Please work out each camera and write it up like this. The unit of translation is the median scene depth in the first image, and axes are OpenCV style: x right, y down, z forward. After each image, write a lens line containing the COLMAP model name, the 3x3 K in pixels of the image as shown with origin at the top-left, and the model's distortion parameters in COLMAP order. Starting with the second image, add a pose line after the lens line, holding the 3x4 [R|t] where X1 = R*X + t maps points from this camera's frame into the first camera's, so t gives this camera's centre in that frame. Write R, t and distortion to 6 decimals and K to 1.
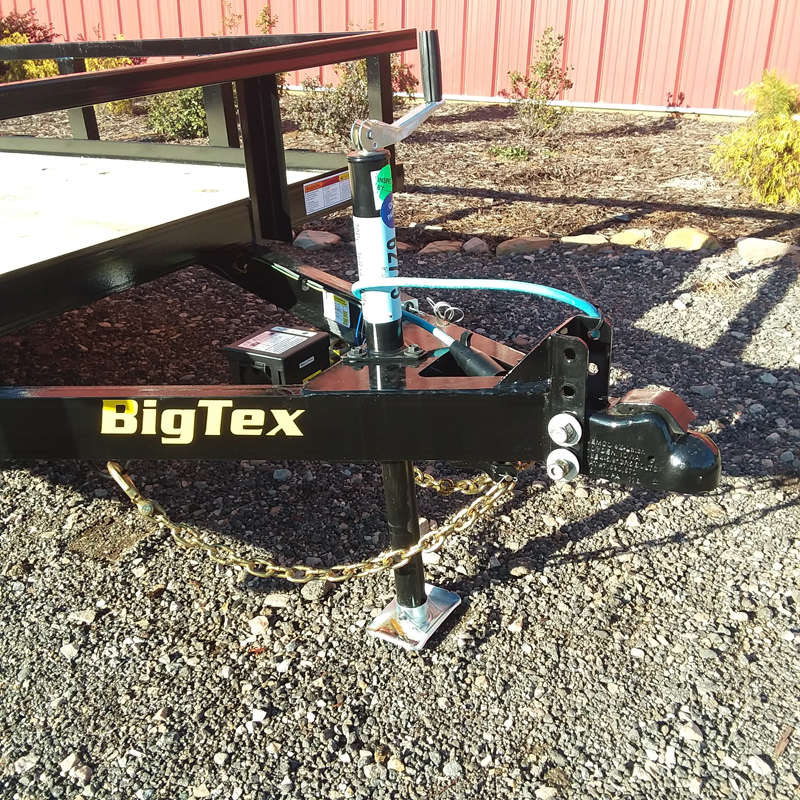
lens RADIAL K [[889.2, 0, 375.3], [0, 889.2, 418.0], [0, 0, 1]] dist [0.151986, -0.260283]
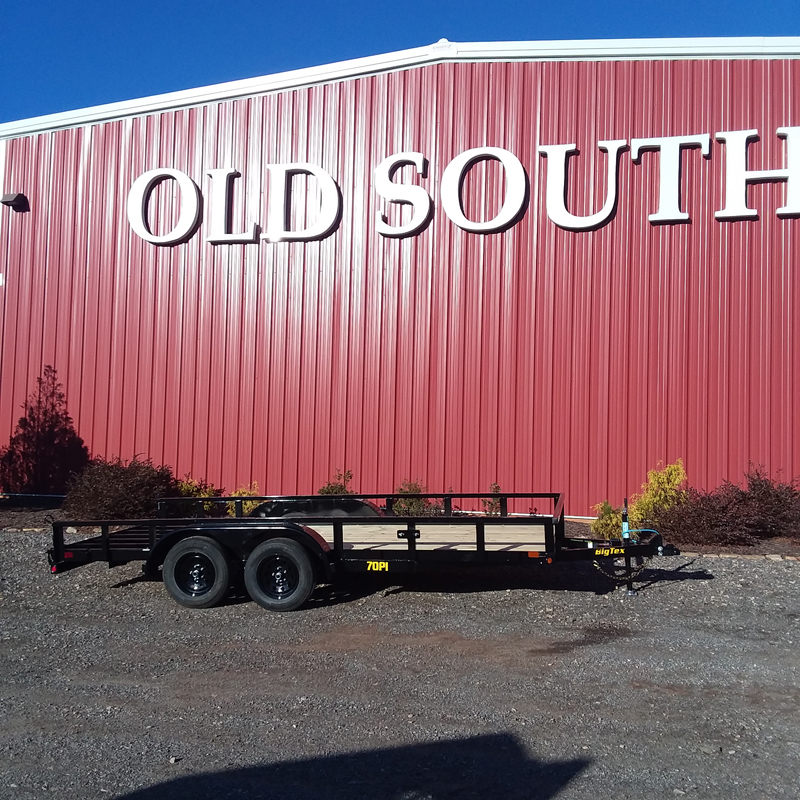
lens RADIAL K [[896.6, 0, 377.1], [0, 896.6, 416.7], [0, 0, 1]] dist [0.159756, -0.276180]
pose [[0.934300, 0.031560, 0.355089, -2.607632], [0.125632, 0.903020, -0.410819, 1.016208], [-0.333618, 0.428439, 0.839726, -2.787681]]
